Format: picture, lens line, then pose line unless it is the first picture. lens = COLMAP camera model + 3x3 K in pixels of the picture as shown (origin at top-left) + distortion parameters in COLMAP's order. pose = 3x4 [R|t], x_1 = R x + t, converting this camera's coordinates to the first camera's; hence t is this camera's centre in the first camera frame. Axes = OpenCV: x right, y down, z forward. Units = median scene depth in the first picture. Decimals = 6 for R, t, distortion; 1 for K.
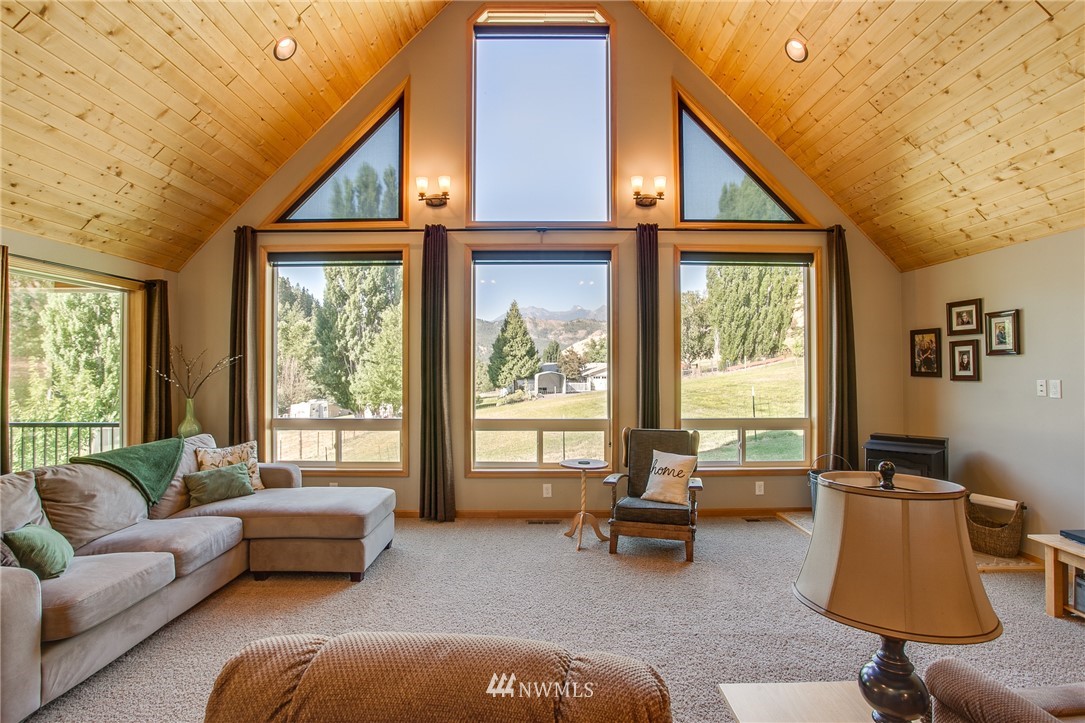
lens RADIAL K [[518.4, 0, 542.5], [0, 518.4, 364.1], [0, 0, 1]] dist [-0.056353, 0.006355]
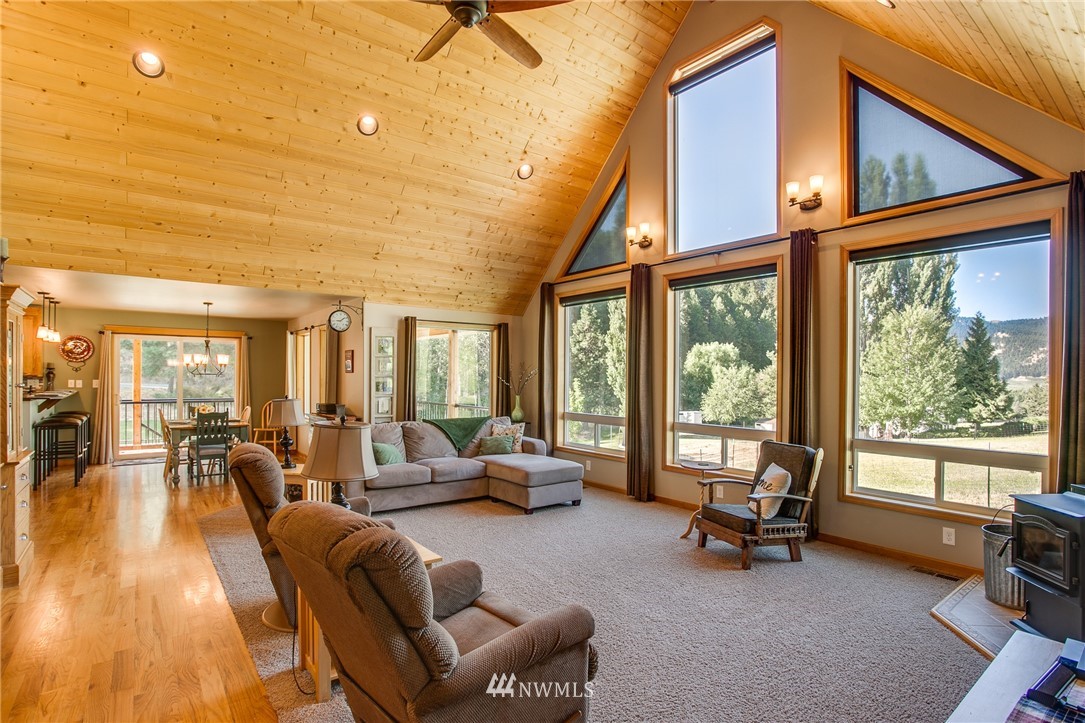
lens RADIAL K [[518.4, 0, 508.0], [0, 518.4, 373.5], [0, 0, 1]] dist [-0.056353, 0.006355]
pose [[0.590197, 0.004156, -0.807248, 0.607425], [-0.007532, 0.999972, -0.000359, -0.001464], [0.807224, 0.006292, 0.590212, 0.009805]]
